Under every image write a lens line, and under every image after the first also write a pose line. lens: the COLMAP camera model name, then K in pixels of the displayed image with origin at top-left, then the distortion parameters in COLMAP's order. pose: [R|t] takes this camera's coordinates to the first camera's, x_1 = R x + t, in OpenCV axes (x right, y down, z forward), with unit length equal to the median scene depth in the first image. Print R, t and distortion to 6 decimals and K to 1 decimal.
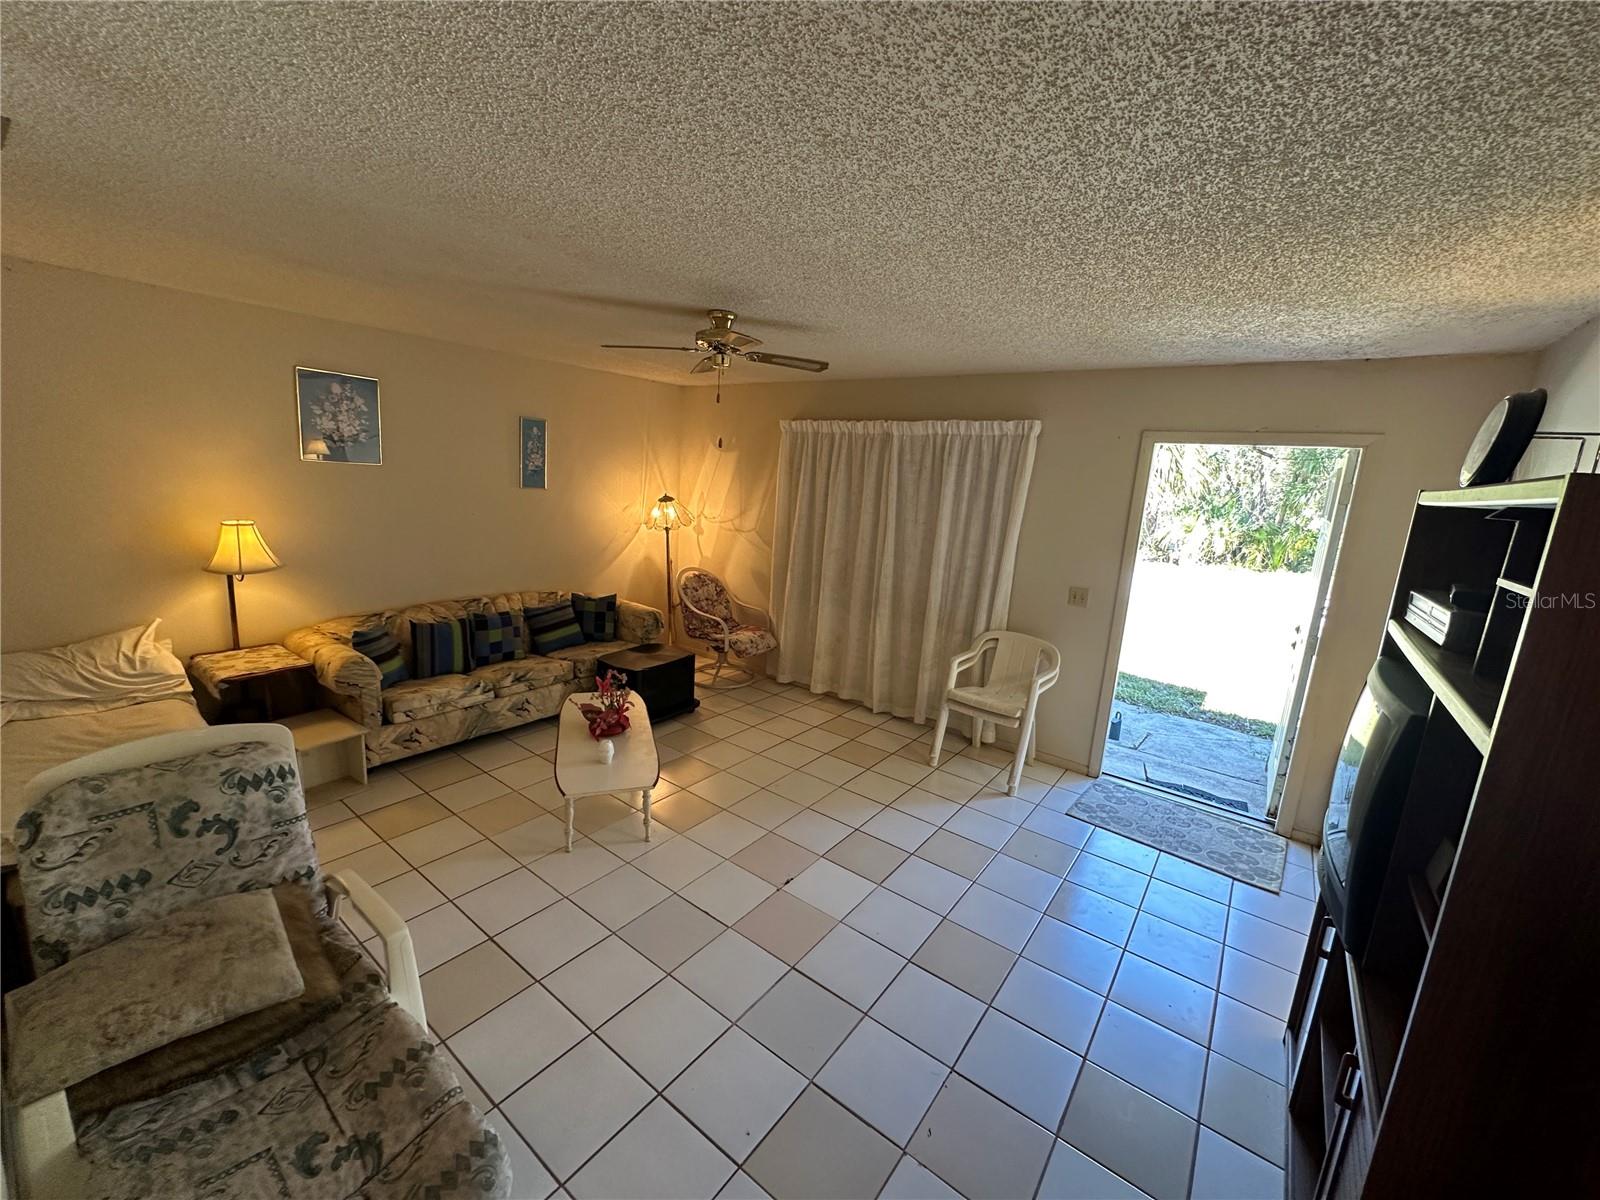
lens RADIAL K [[637.3, 0, 806.6], [0, 637.3, 595.1], [0, 0, 1]] dist [0.002369, 0.000016]
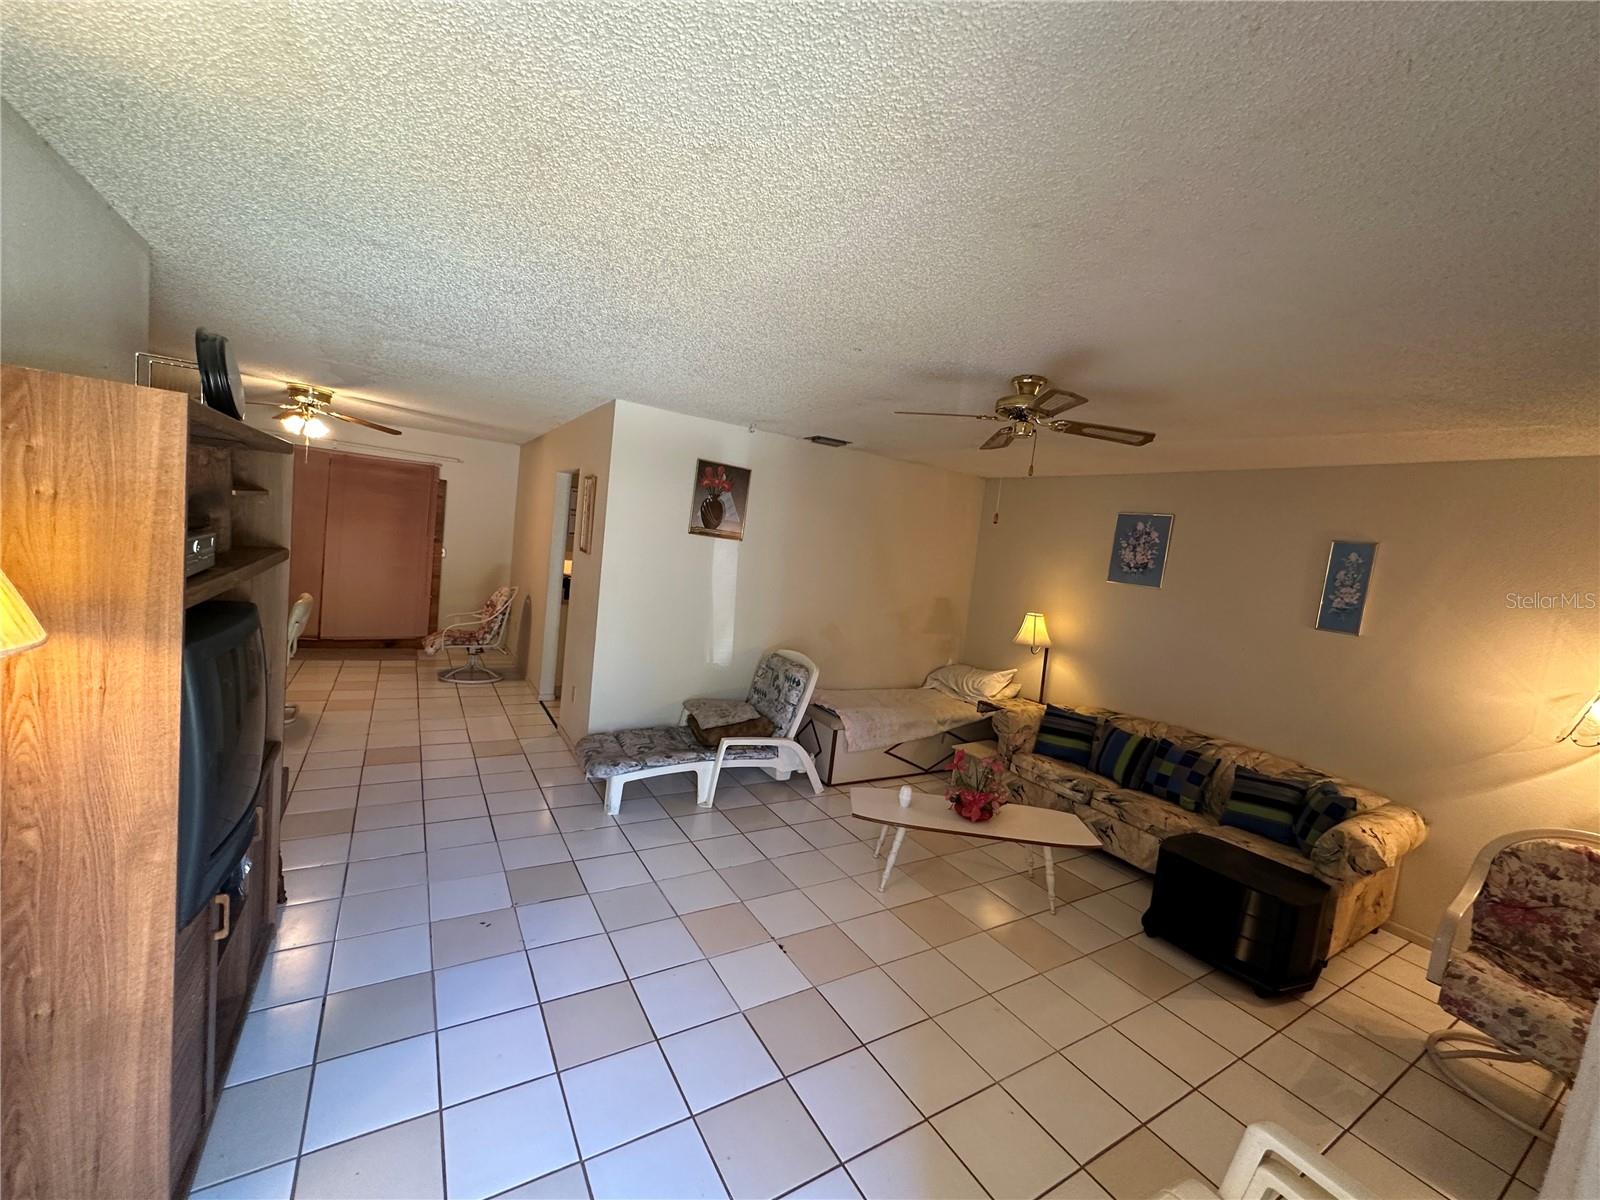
lens RADIAL K [[637.3, 0, 805.6], [0, 637.3, 602.7], [0, 0, 1]] dist [0.002369, 0.000016]
pose [[-0.360212, -0.019128, -0.932674, 0.633218], [-0.304508, 0.947437, 0.098174, -0.106071], [0.881772, 0.319371, -0.347103, 0.890351]]
